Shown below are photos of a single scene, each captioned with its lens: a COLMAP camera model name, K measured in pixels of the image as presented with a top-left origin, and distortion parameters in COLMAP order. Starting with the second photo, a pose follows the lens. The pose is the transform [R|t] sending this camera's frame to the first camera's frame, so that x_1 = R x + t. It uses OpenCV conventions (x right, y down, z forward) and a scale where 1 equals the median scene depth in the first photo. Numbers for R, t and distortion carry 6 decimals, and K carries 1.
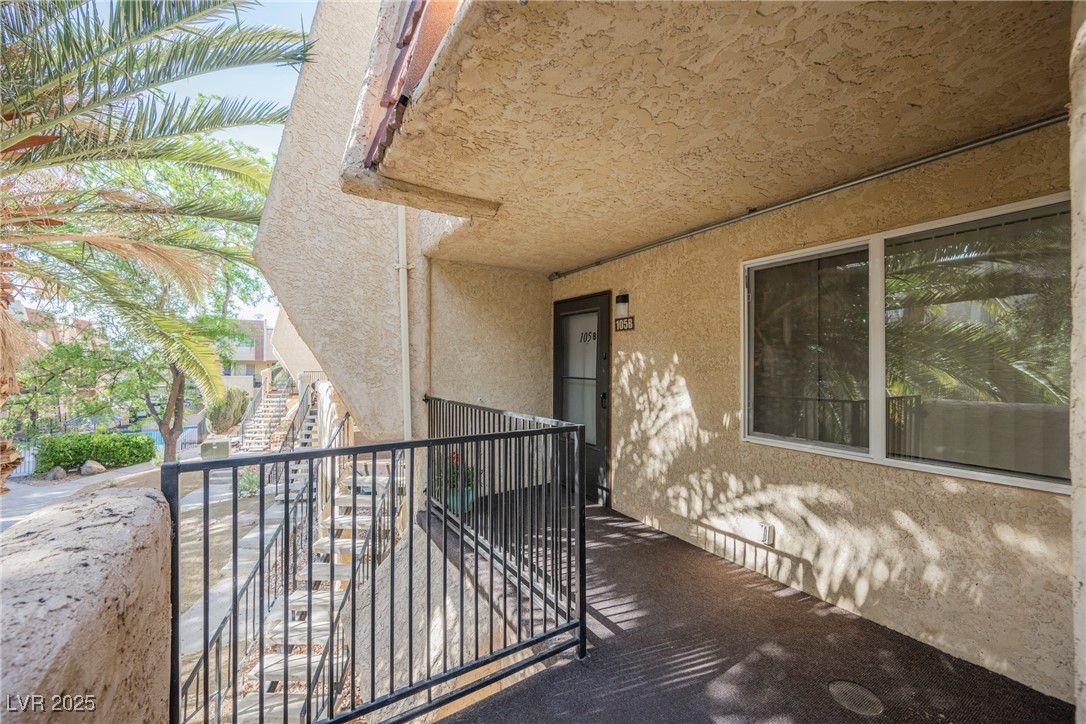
lens RADIAL K [[429.6, 0, 539.8], [0, 429.6, 362.2], [0, 0, 1]] dist [-0.003774, 0.000397]
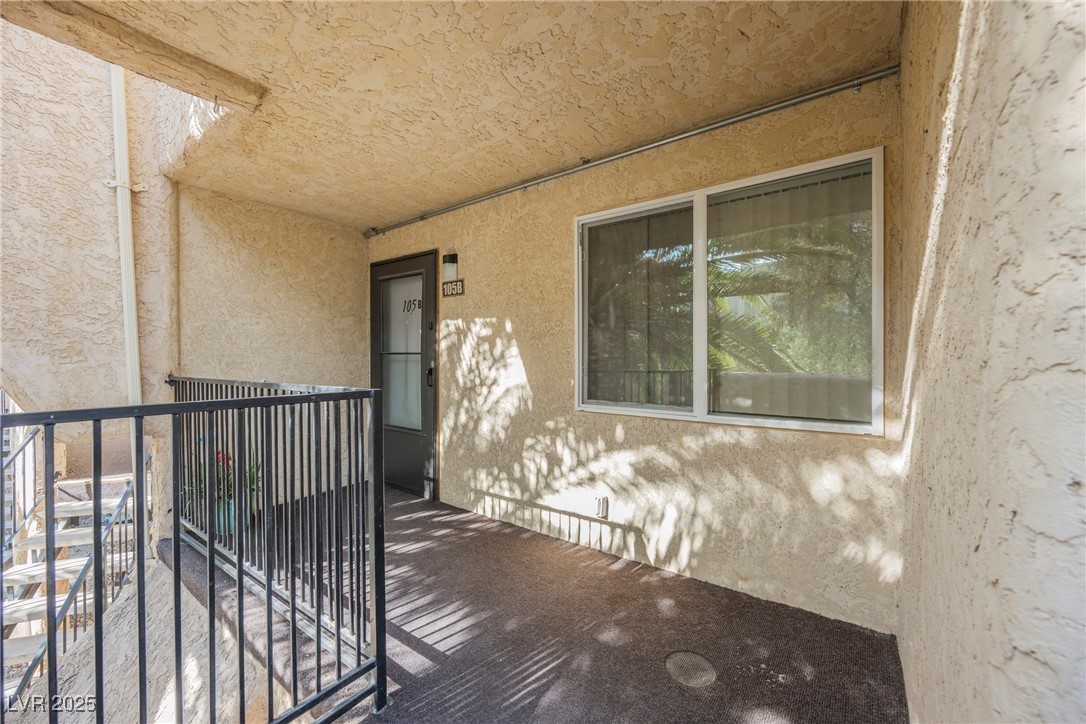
lens RADIAL K [[429.6, 0, 547.6], [0, 429.6, 361.7], [0, 0, 1]] dist [-0.003774, 0.000397]
pose [[0.928113, -0.007747, 0.372217, 0.065667], [0.002448, 0.999889, 0.014708, 0.062201], [-0.372289, -0.012739, 0.928029, 0.155920]]
